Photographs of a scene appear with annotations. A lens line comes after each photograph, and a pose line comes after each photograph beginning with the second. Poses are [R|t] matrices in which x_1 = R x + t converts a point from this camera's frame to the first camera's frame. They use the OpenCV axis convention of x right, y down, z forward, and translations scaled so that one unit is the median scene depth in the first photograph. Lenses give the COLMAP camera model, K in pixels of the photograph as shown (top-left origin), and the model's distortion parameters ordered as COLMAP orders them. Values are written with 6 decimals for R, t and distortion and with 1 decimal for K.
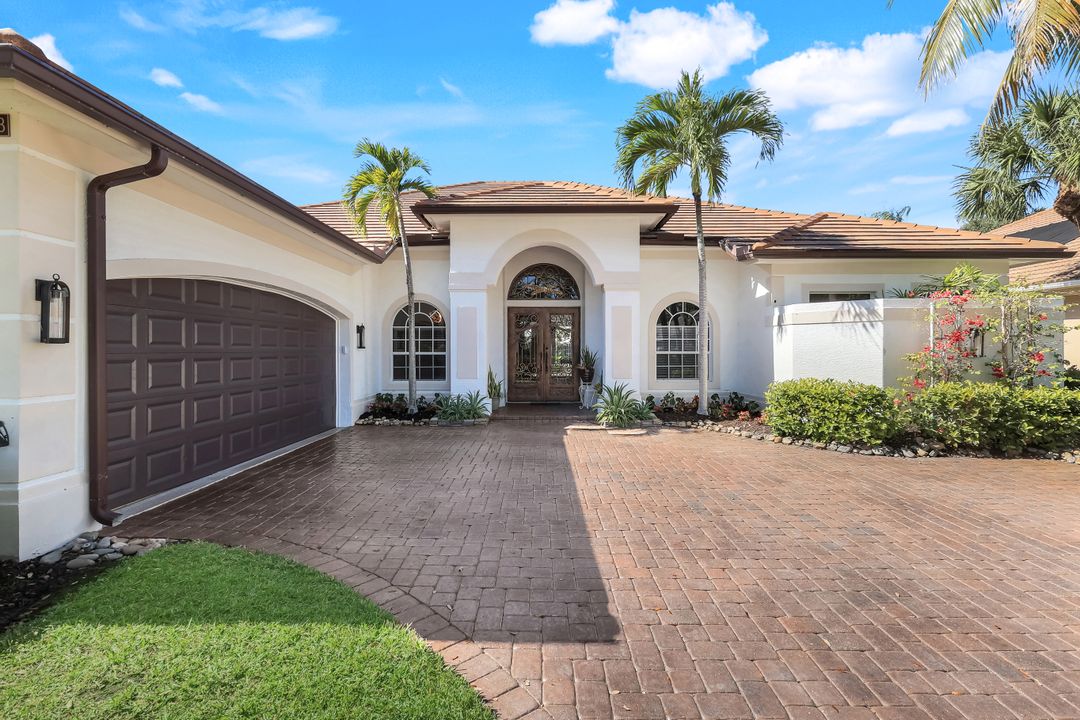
lens RADIAL K [[480.4, 0, 541.0], [0, 480.4, 353.3], [0, 0, 1]] dist [0.001351, 0.000624]
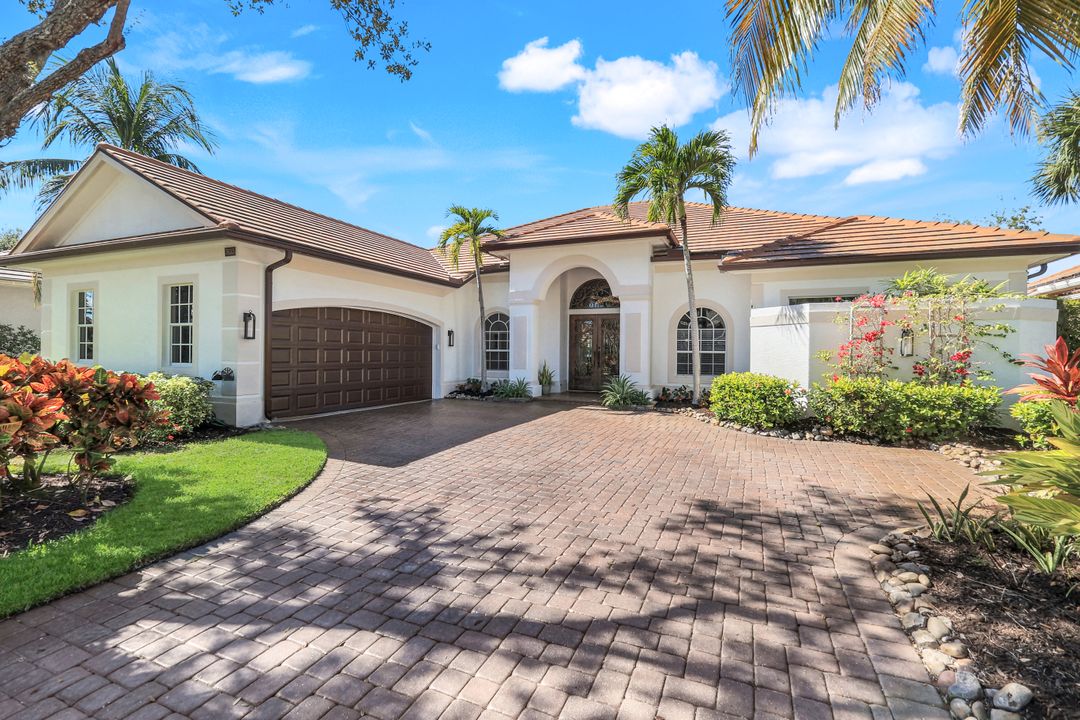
lens RADIAL K [[464.2, 0, 539.4], [0, 464.2, 358.4], [0, 0, 1]] dist [0.001129, 0.000159]
pose [[0.919781, 0.015767, -0.392116, 0.430579], [-0.014217, 0.999875, 0.006856, 0.013406], [0.392175, -0.000731, 0.919890, -0.195777]]
